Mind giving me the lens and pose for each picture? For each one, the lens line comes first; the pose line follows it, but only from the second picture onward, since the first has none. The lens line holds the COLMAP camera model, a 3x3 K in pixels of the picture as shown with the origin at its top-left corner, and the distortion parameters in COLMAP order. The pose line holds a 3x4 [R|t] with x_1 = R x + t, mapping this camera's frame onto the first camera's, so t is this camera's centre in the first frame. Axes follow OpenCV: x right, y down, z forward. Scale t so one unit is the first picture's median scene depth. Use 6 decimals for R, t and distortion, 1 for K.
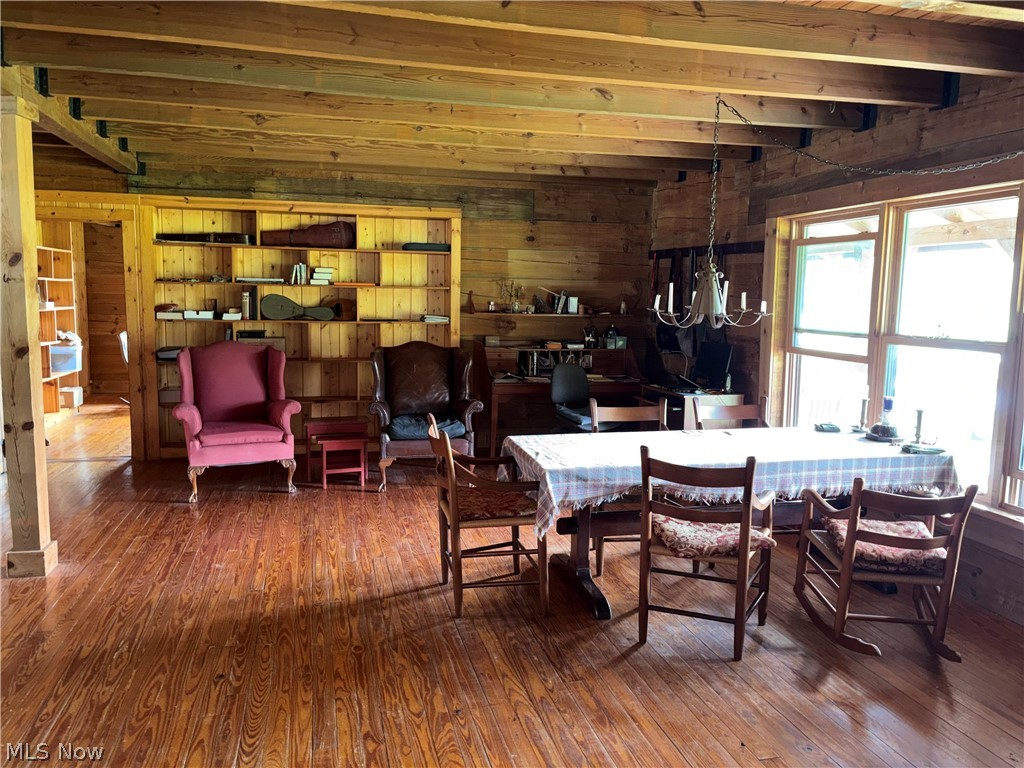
lens RADIAL K [[774.8, 0, 511.7], [0, 774.8, 378.9], [0, 0, 1]] dist [0.032897, -0.029060]
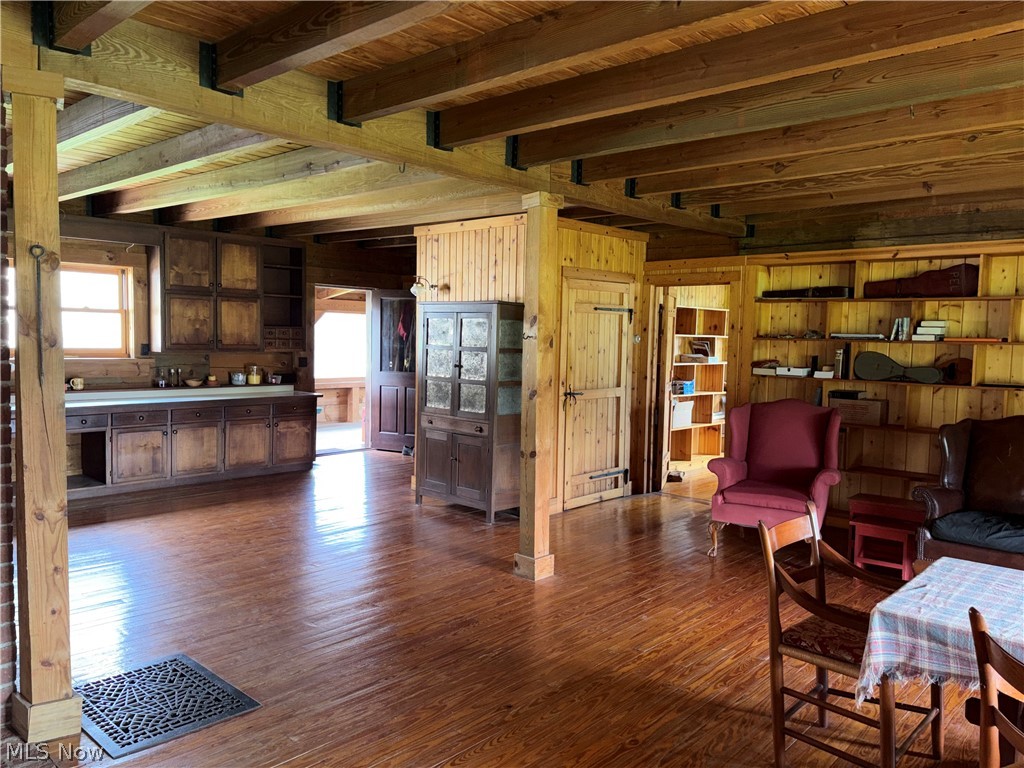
lens RADIAL K [[774.8, 0, 511.7], [0, 774.8, 390.3], [0, 0, 1]] dist [0.032897, -0.029060]
pose [[0.551675, 0.054166, -0.832298, 0.218410], [-0.101985, 0.994782, -0.002859, -0.020285], [0.827800, 0.086459, 0.554321, 0.167990]]
